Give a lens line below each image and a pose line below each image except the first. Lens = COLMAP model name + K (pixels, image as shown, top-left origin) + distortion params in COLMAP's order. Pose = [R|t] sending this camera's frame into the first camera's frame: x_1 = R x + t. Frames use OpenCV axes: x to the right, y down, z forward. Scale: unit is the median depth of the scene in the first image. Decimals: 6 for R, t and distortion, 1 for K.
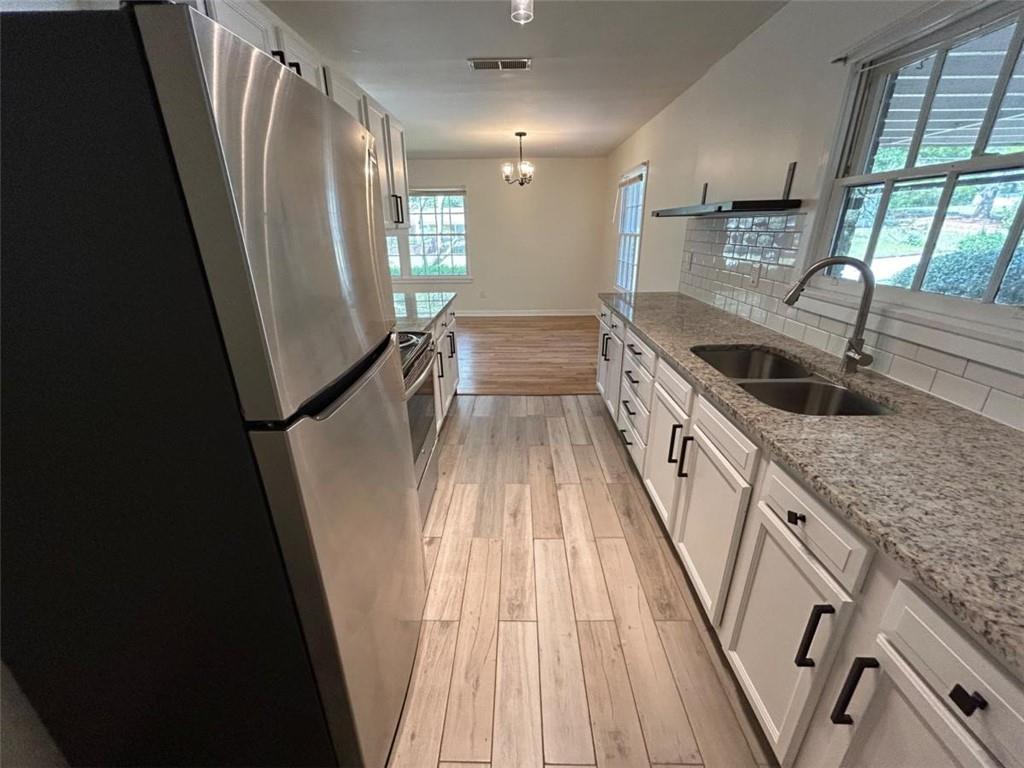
lens RADIAL K [[410.5, 0, 509.5], [0, 410.5, 381.8], [0, 0, 1]] dist [-0.004315, 0.000576]
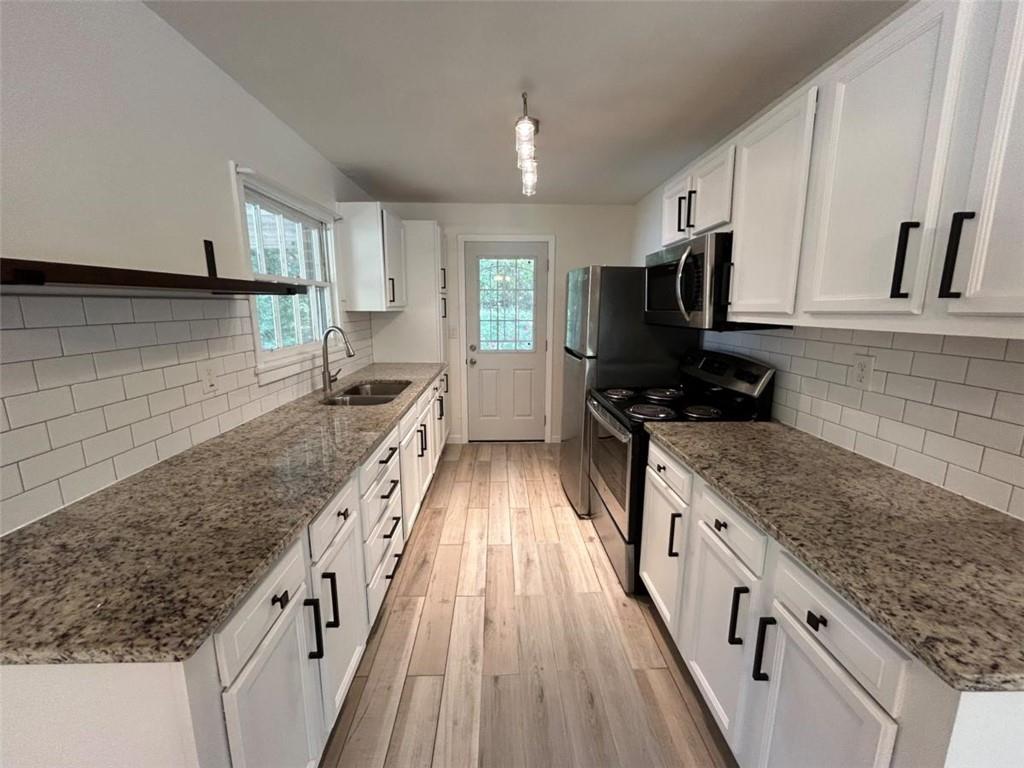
lens RADIAL K [[410.5, 0, 509.5], [0, 410.5, 381.8], [0, 0, 1]] dist [-0.004315, 0.000576]
pose [[-0.998718, 0.018971, -0.046934, 0.106284], [-0.008187, 0.854395, 0.519560, -0.648411], [0.049957, 0.519278, -0.853144, 1.690334]]
